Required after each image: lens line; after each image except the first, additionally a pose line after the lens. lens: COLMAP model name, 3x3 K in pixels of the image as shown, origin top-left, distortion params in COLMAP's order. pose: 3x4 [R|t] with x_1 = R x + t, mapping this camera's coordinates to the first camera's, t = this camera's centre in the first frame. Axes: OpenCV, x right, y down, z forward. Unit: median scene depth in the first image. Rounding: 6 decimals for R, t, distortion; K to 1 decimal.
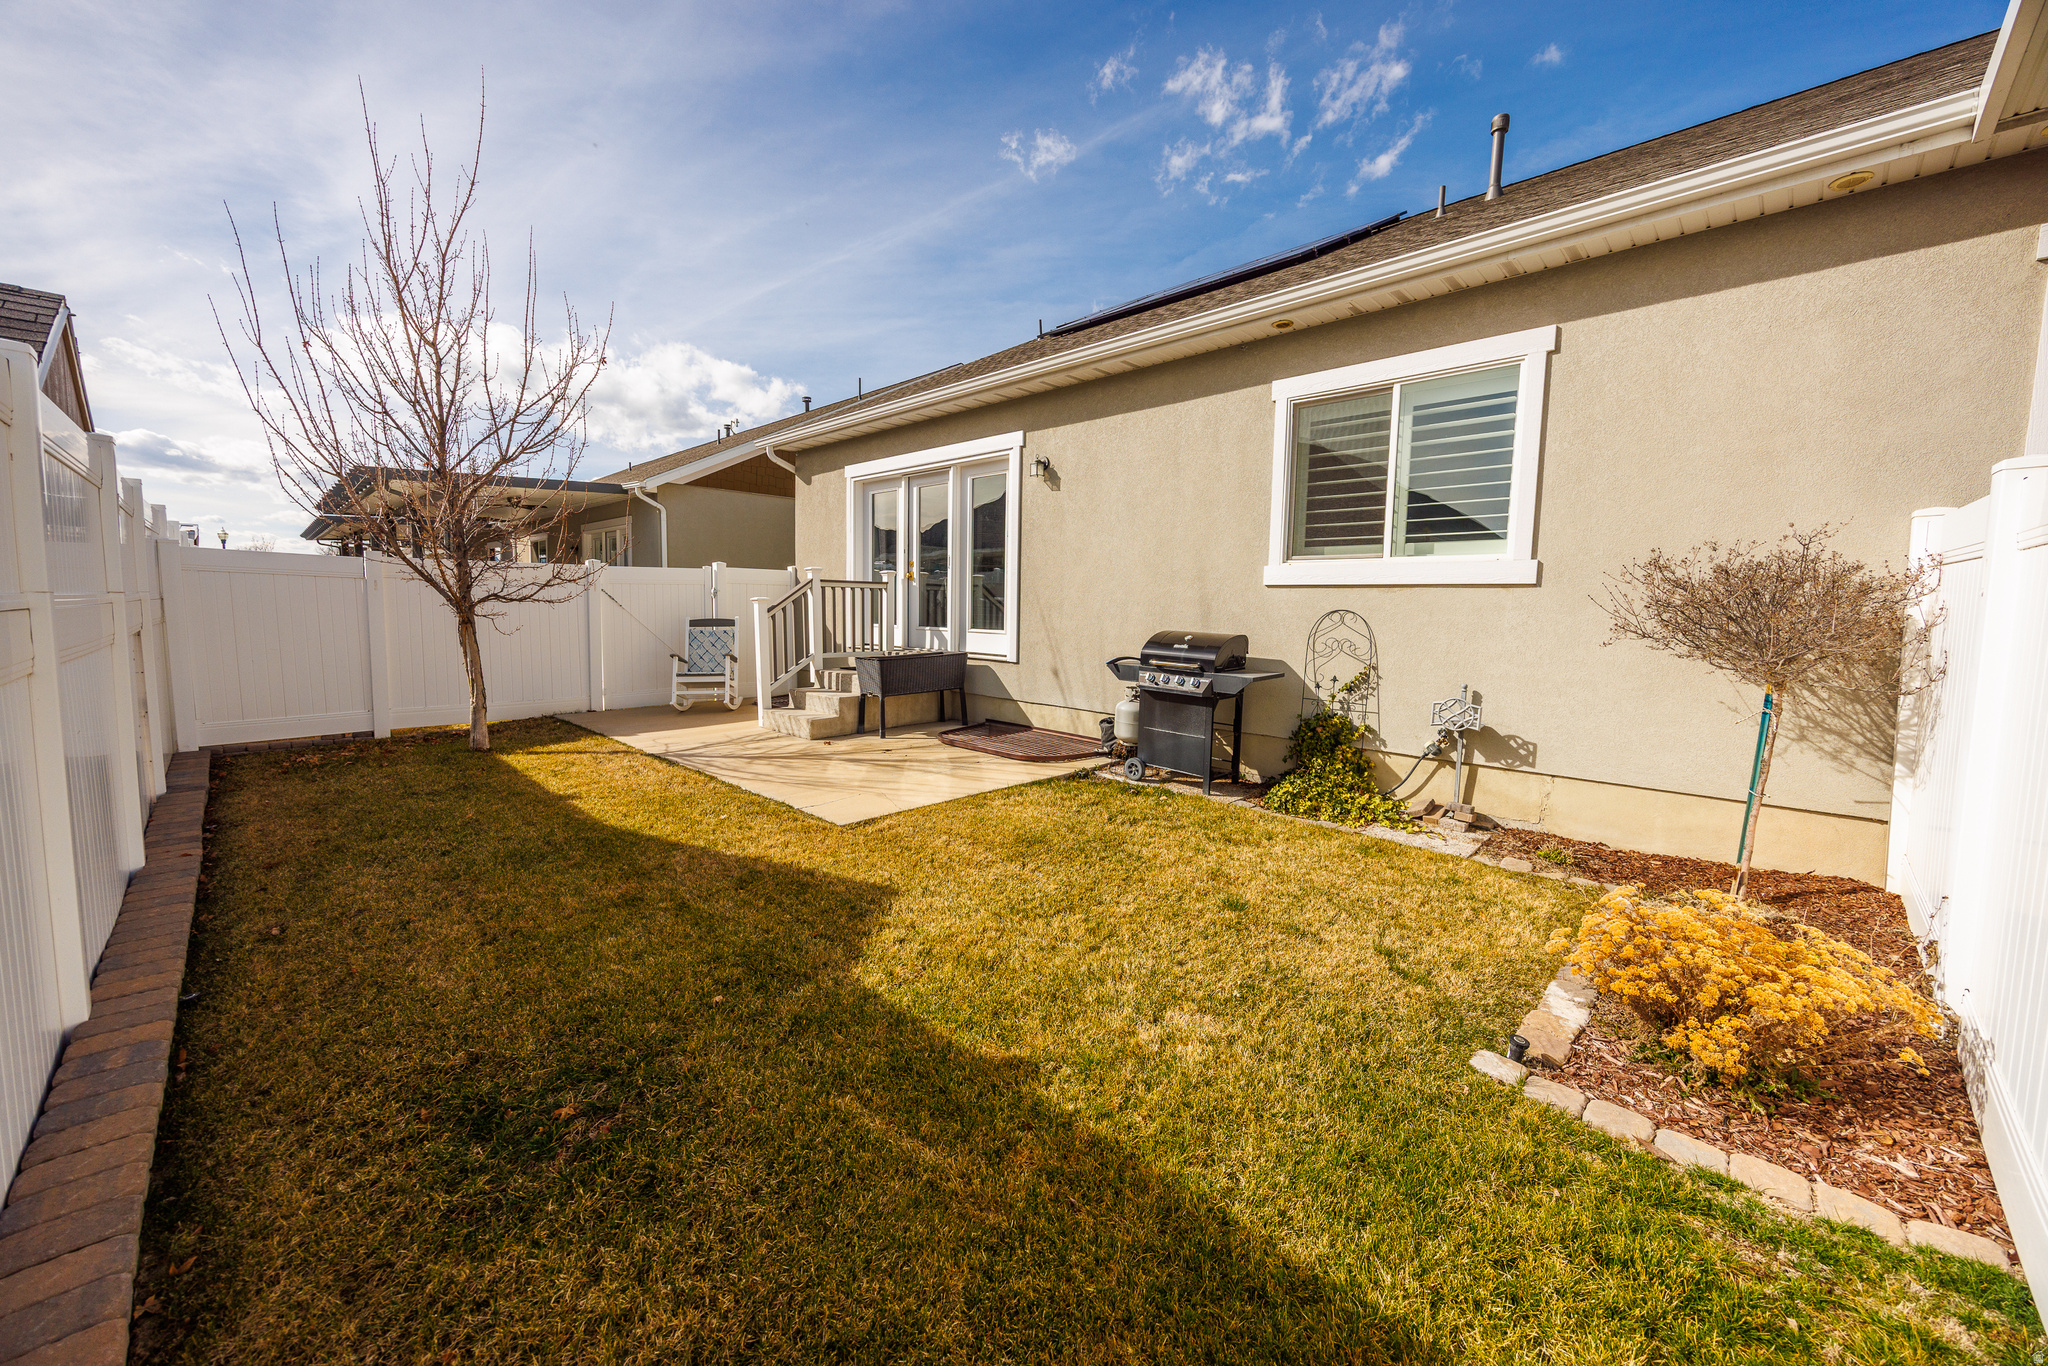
lens RADIAL K [[786.0, 0, 1026.5], [0, 786.0, 678.5], [0, 0, 1]] dist [-0.000804, -0.000127]
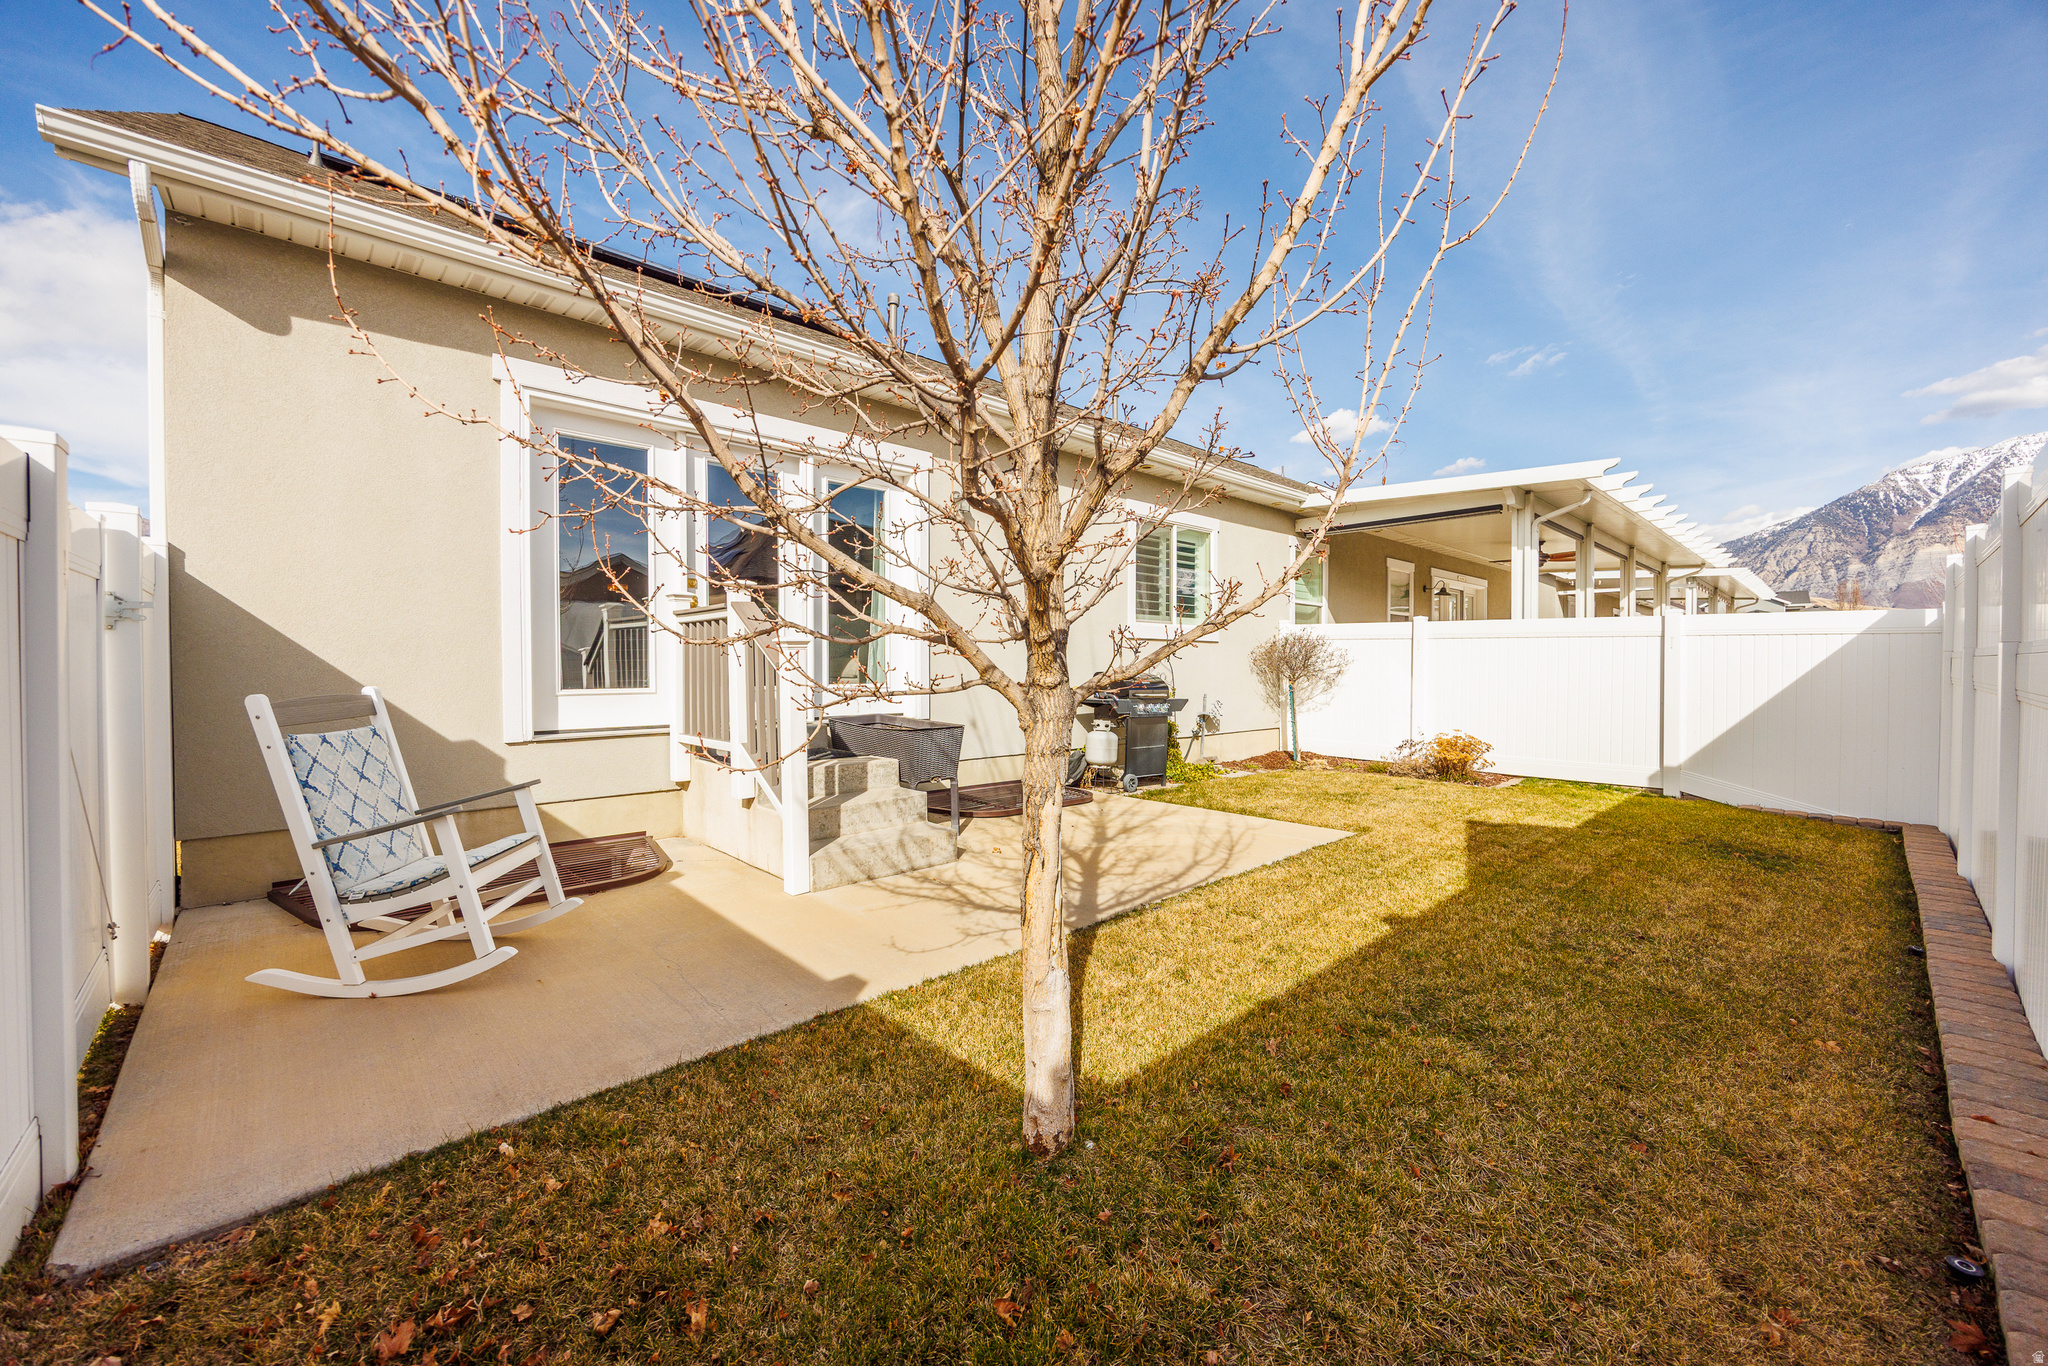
lens RADIAL K [[804.9, 0, 1023.0], [0, 804.9, 673.4], [0, 0, 1]] dist [0.001552, -0.000040]
pose [[0.029869, -0.027041, 0.999188, -0.988905], [0.091207, 0.995537, 0.024216, -0.092760], [-0.995384, 0.090410, 0.032202, 0.977192]]
